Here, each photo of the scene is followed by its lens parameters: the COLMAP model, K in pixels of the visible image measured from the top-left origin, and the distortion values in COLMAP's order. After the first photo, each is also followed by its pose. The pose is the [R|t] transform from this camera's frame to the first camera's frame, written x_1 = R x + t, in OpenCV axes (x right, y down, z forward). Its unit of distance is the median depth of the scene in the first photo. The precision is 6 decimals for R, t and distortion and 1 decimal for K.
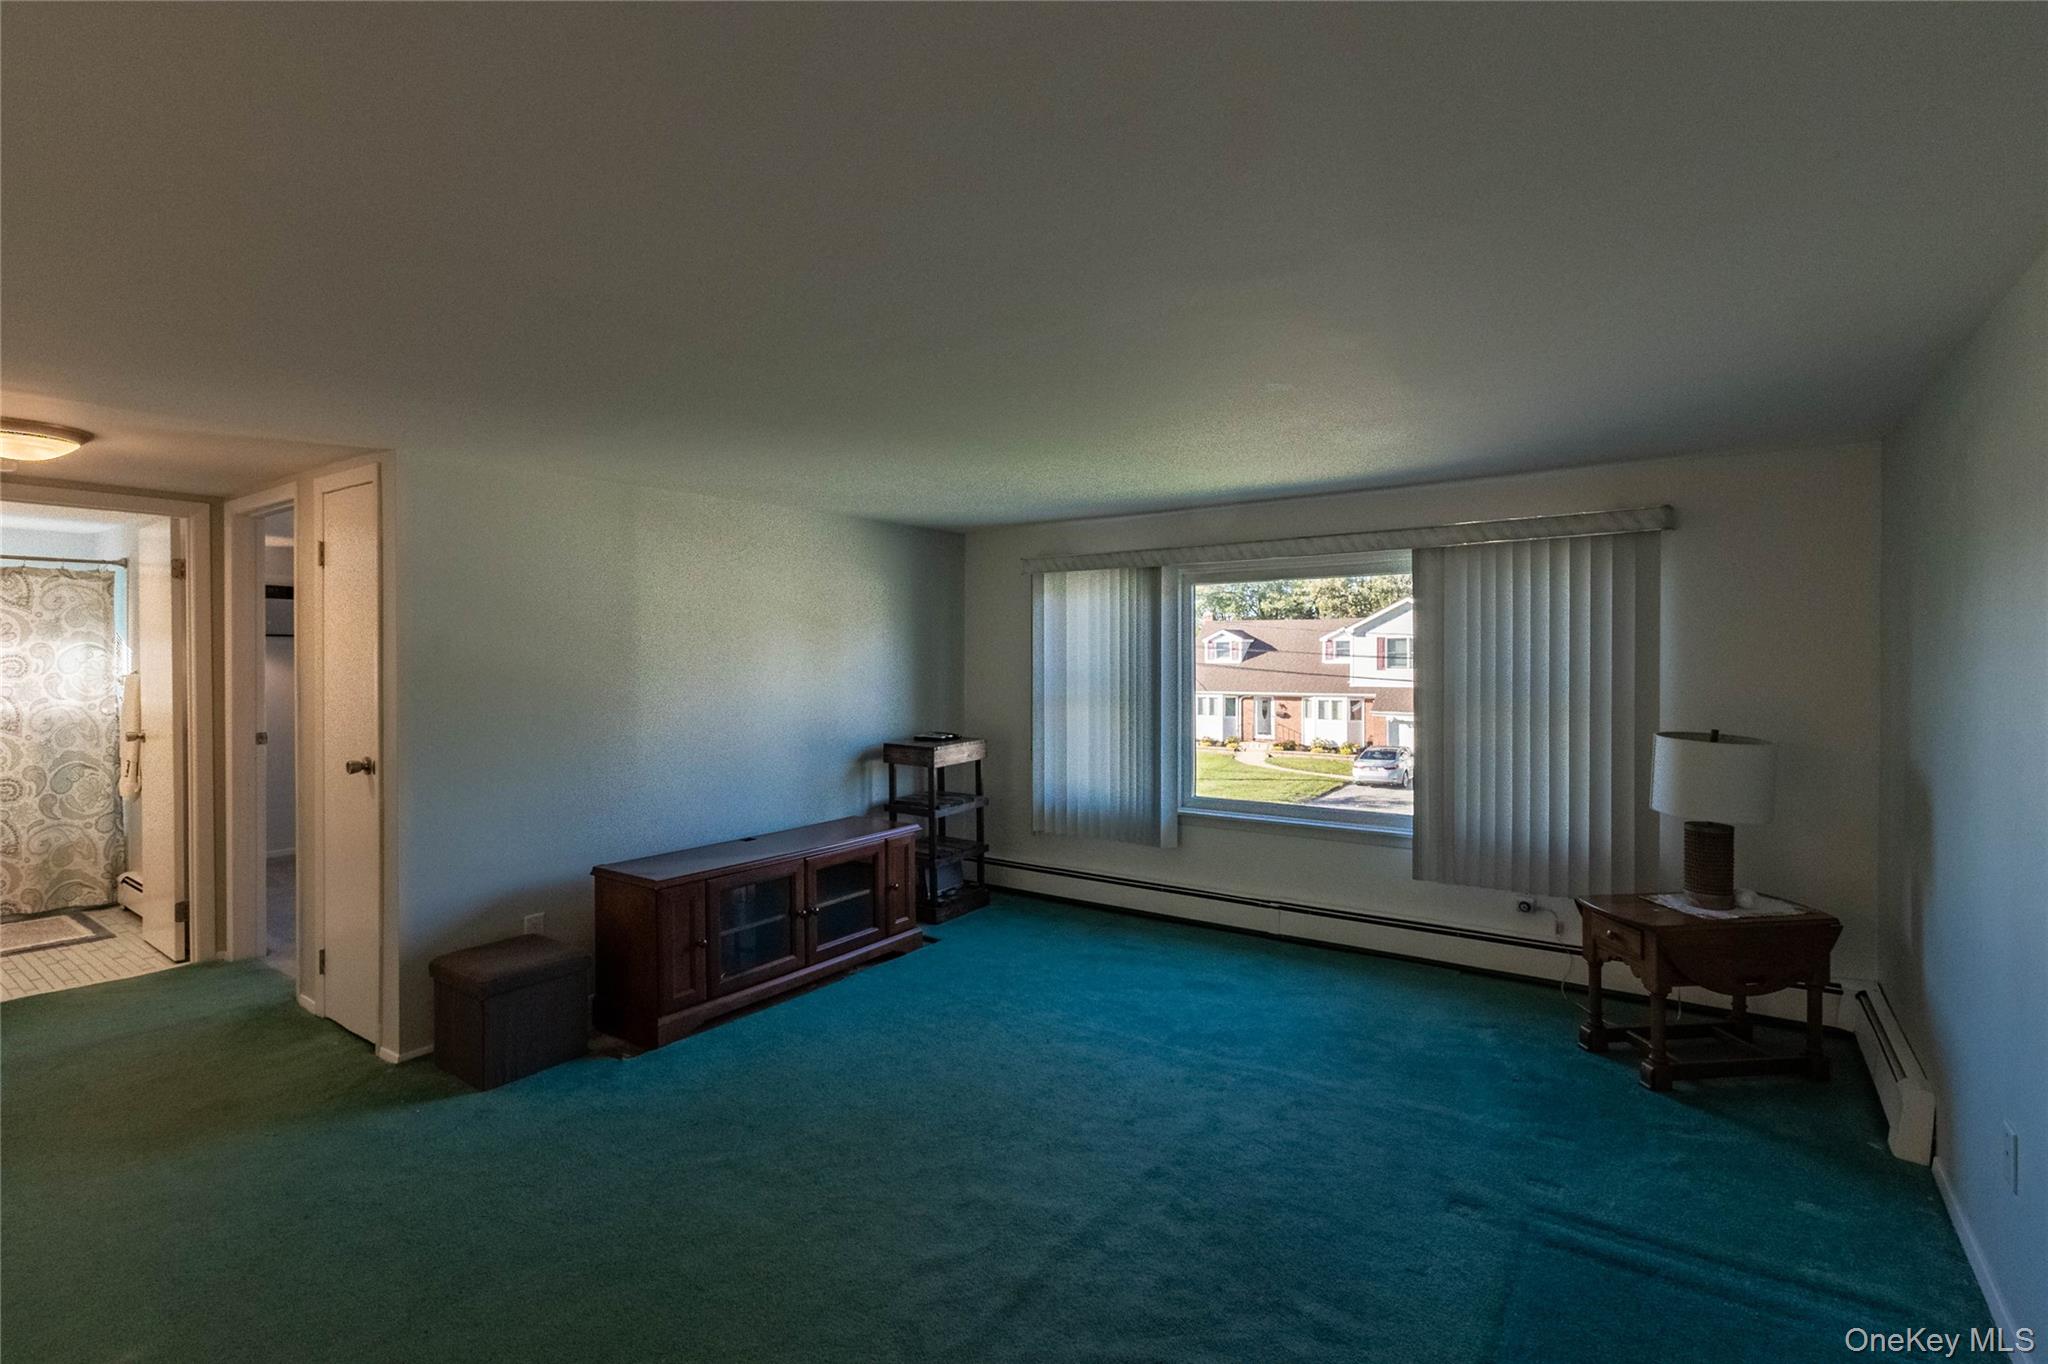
lens RADIAL K [[962.6, 0, 1014.8], [0, 962.6, 667.4], [0, 0, 1]] dist [-0.000410, -0.000745]
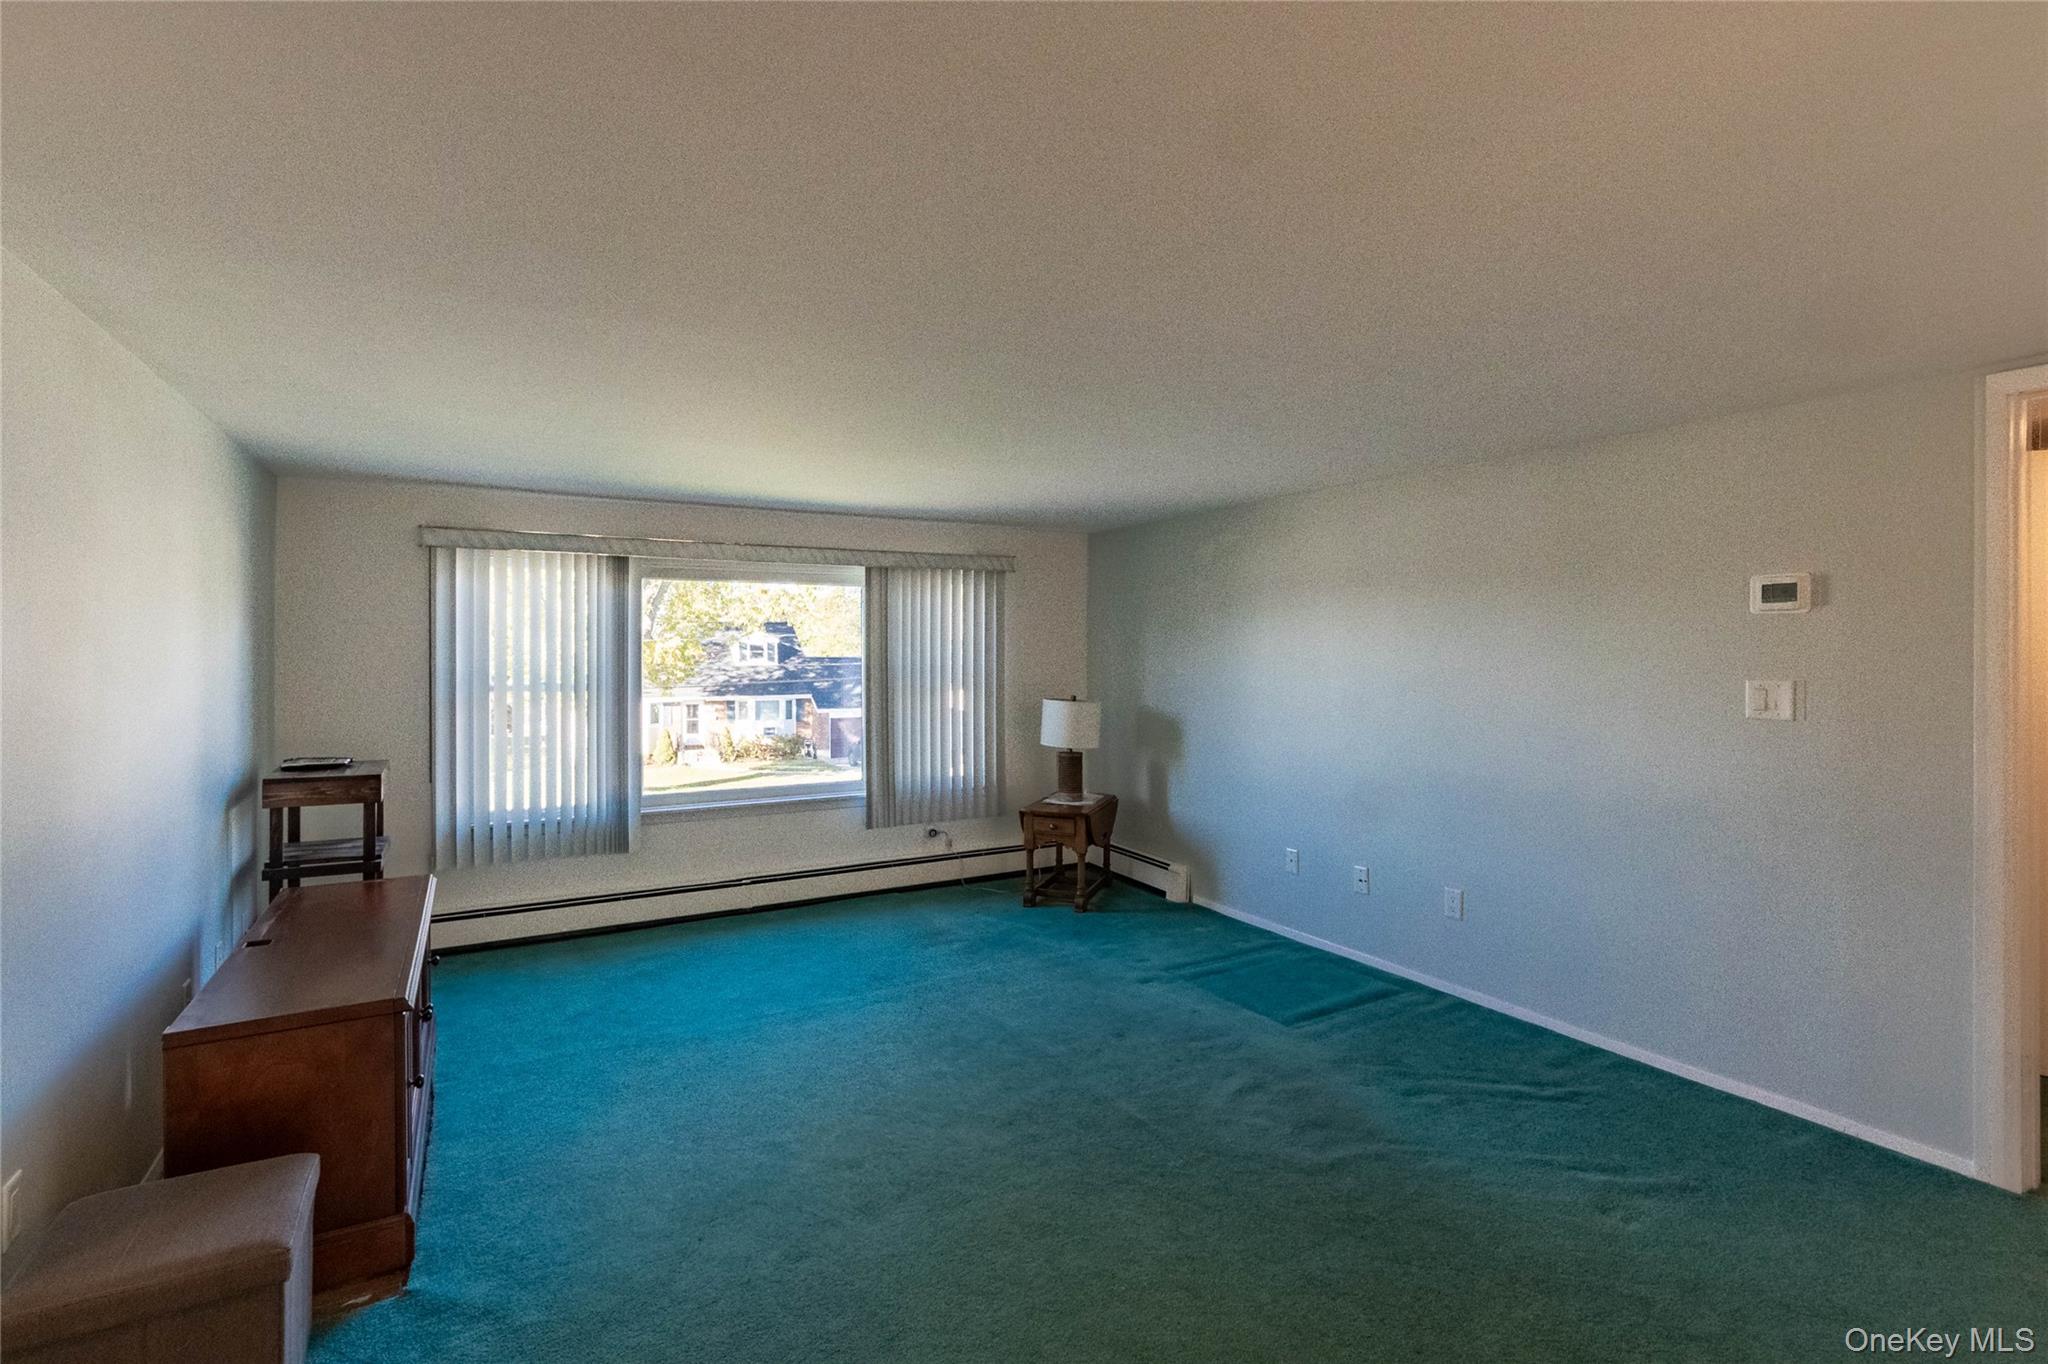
lens RADIAL K [[962.6, 0, 1017.1], [0, 962.6, 669.2], [0, 0, 1]] dist [-0.000410, -0.000745]
pose [[0.412156, -0.009833, 0.911060, -0.657535], [0.013611, 0.999897, 0.004634, 0.007964], [-0.911012, 0.010490, 0.412247, 0.305545]]
